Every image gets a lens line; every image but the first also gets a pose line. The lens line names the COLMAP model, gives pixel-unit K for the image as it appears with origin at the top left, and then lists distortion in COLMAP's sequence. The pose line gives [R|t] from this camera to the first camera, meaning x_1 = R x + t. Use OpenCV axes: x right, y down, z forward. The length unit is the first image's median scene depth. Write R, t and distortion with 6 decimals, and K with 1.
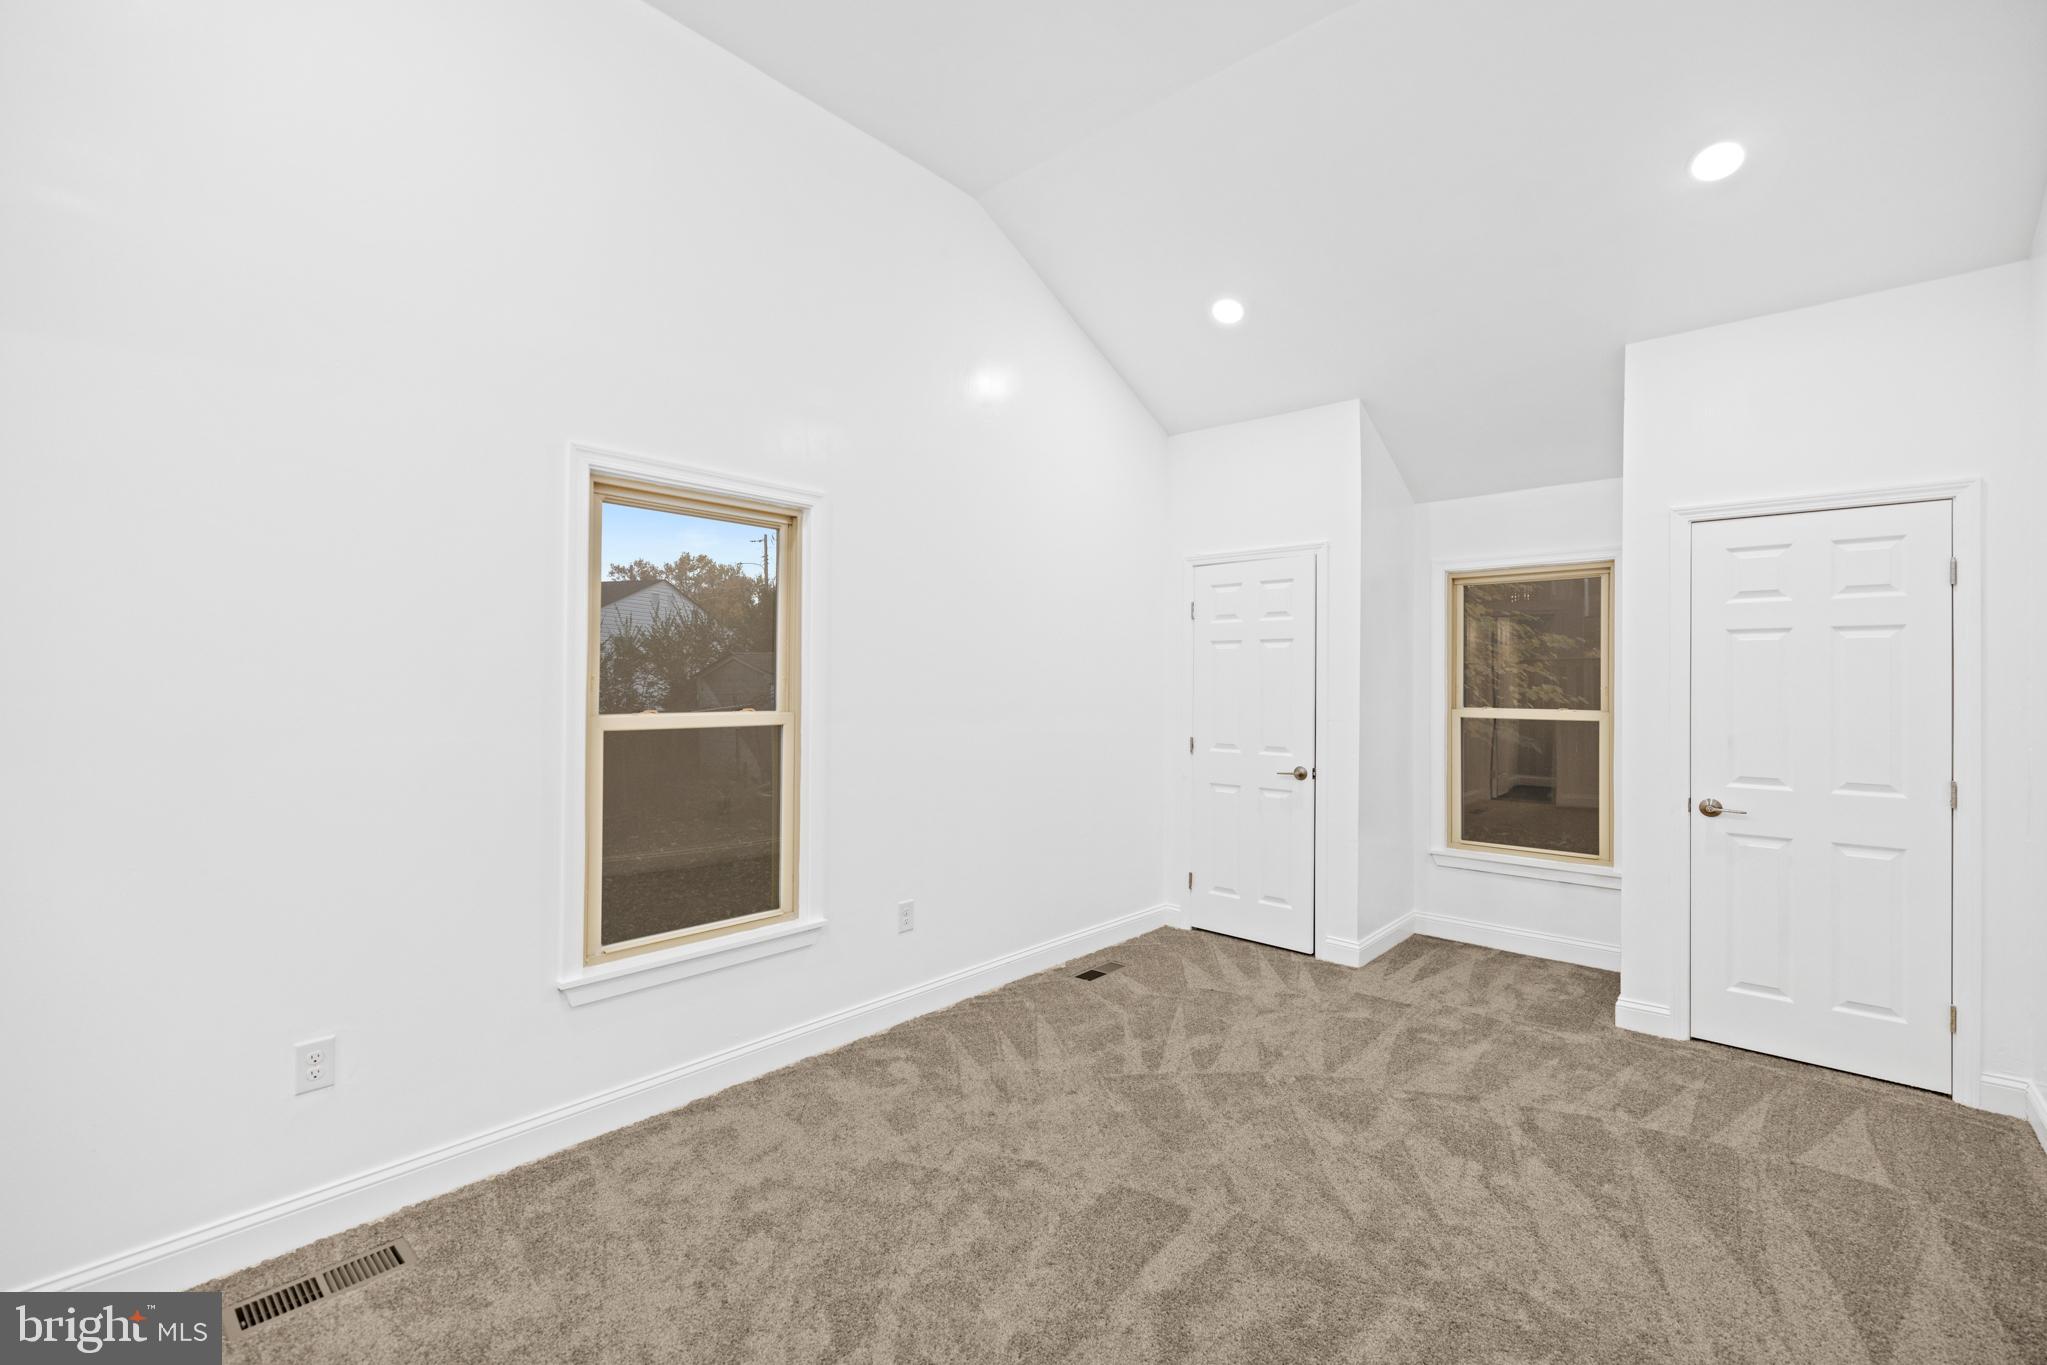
lens RADIAL K [[881.2, 0, 1024.9], [0, 881.2, 675.2], [0, 0, 1]] dist [0.003927, -0.000102]
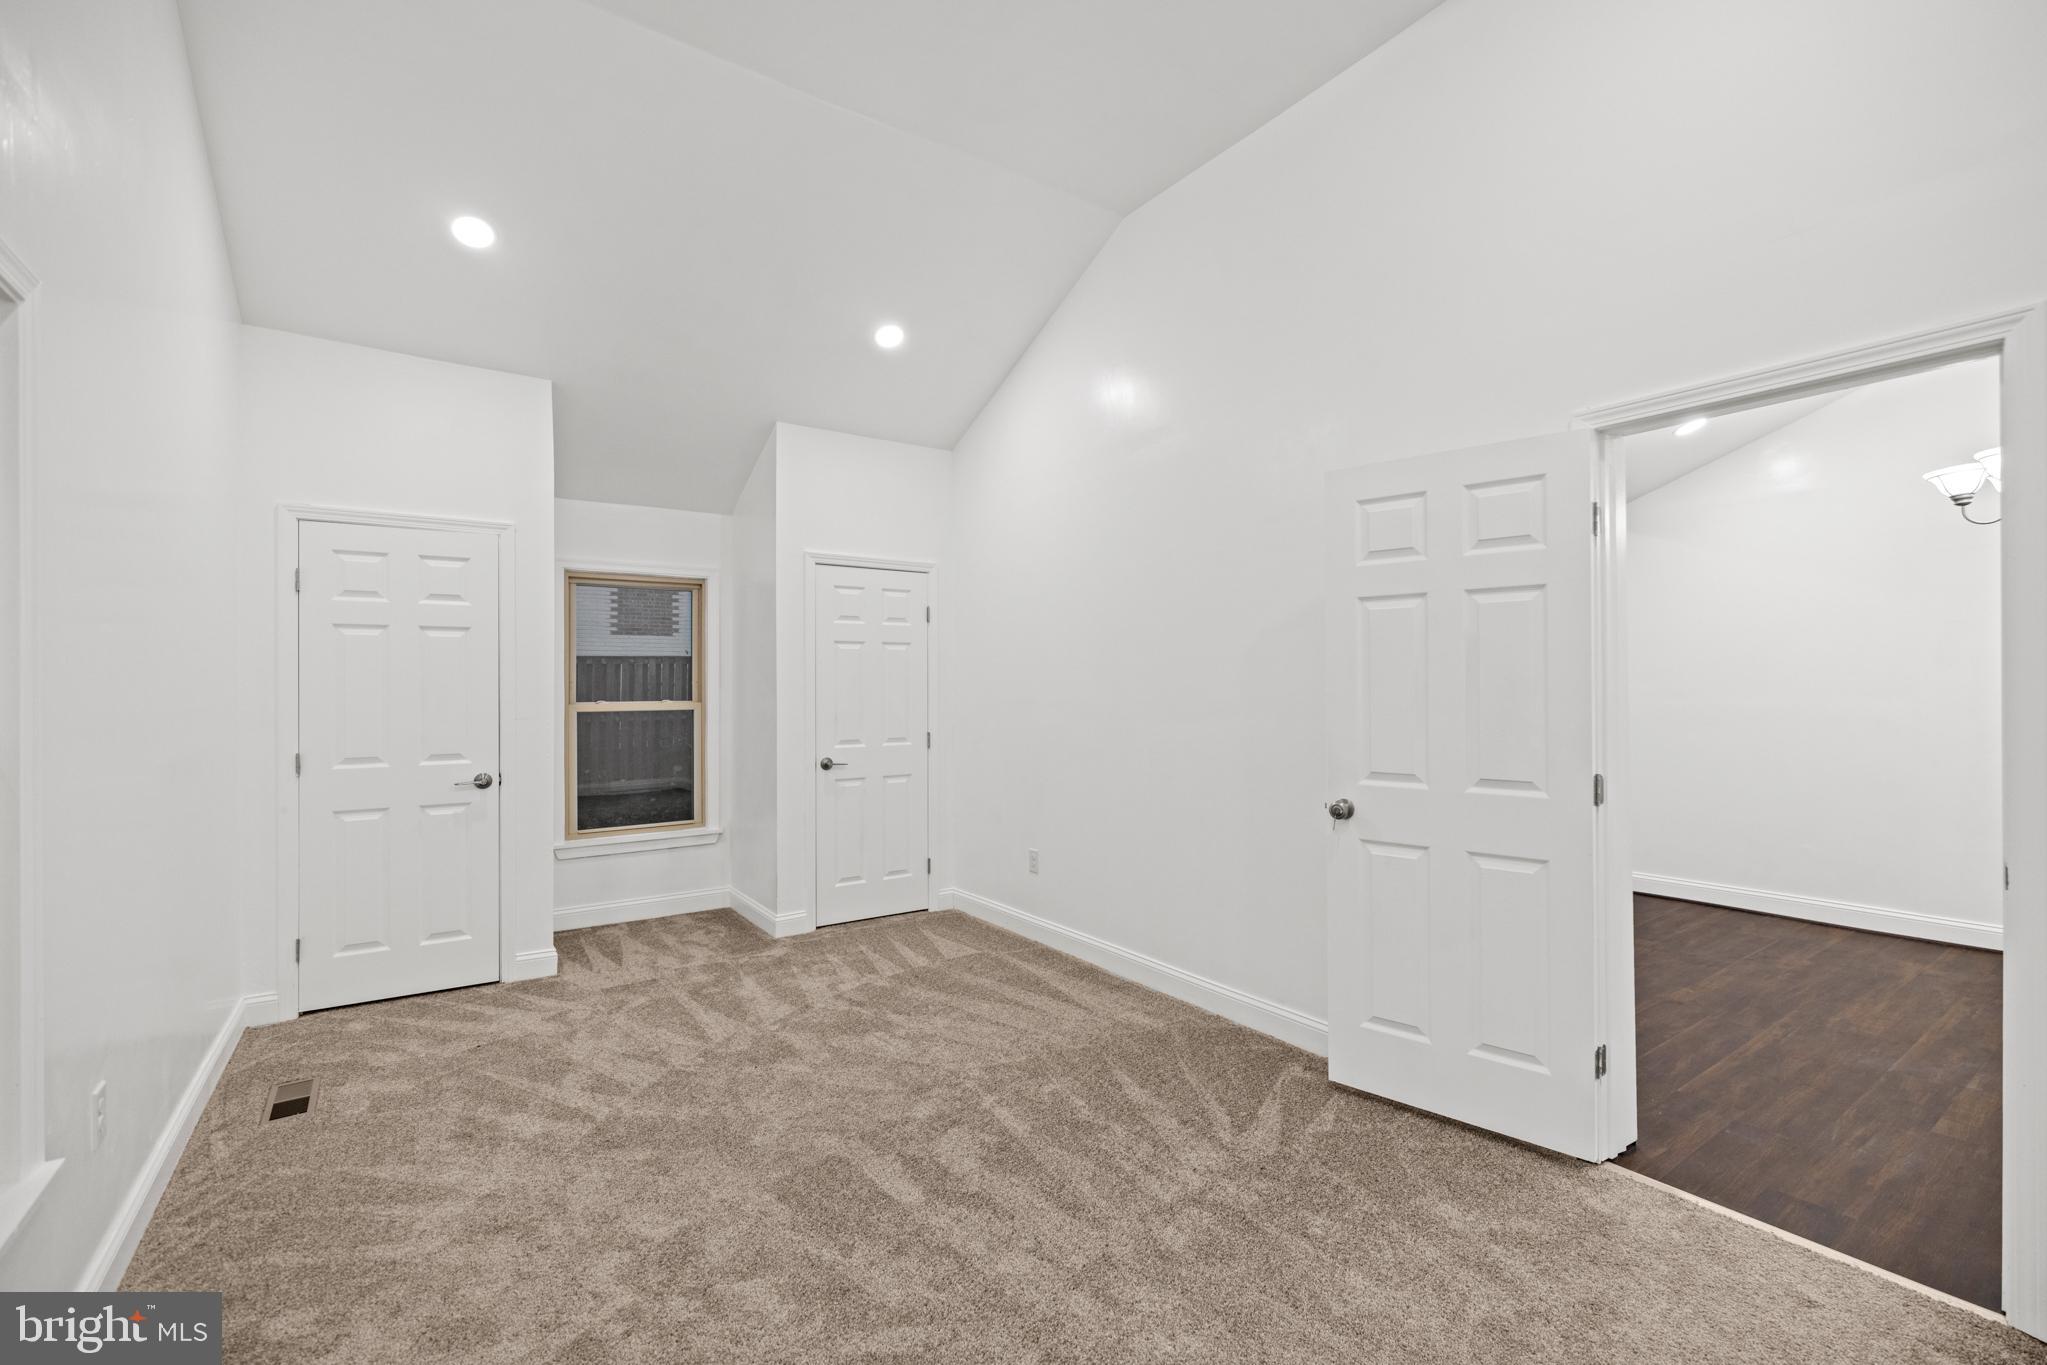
lens RADIAL K [[888.2, 0, 1023.5], [0, 888.2, 682.5], [0, 0, 1]] dist [0.002846, 0.000106]
pose [[0.228970, -0.004388, 0.973424, -0.544954], [-0.001427, 0.999987, 0.004844, 0.009724], [-0.973432, -0.002499, 0.228961, 0.345221]]
